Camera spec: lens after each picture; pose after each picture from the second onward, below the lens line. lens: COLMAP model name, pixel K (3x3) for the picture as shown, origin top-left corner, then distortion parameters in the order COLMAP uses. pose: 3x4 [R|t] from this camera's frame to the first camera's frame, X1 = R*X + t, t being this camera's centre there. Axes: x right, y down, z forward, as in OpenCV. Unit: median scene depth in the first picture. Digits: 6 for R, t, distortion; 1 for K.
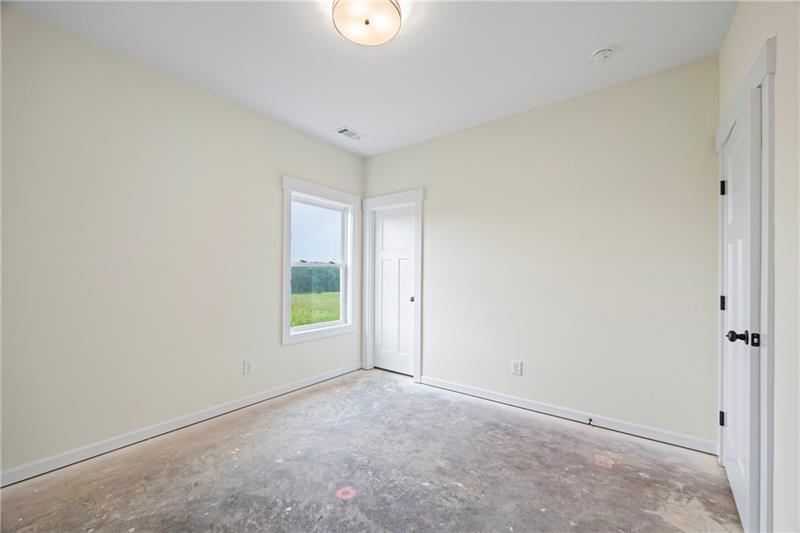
lens RADIAL K [[316.4, 0, 400.5], [0, 316.4, 269.8], [0, 0, 1]] dist [-0.002612, 0.000100]
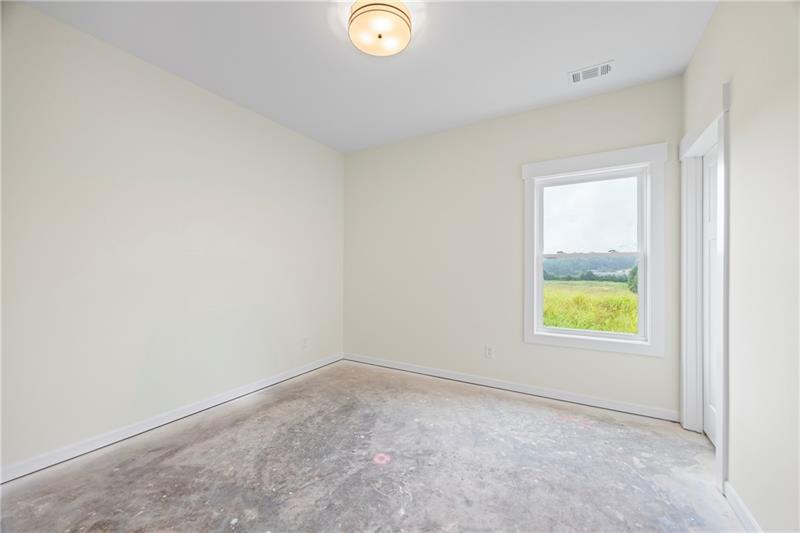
lens RADIAL K [[316.4, 0, 400.5], [0, 316.4, 269.8], [0, 0, 1]] dist [-0.002612, 0.000100]
pose [[0.114013, 0.001786, -0.993478, 0.696555], [0.015708, 0.999870, 0.003600, 0.014530], [0.993355, -0.016016, 0.113970, 0.681401]]
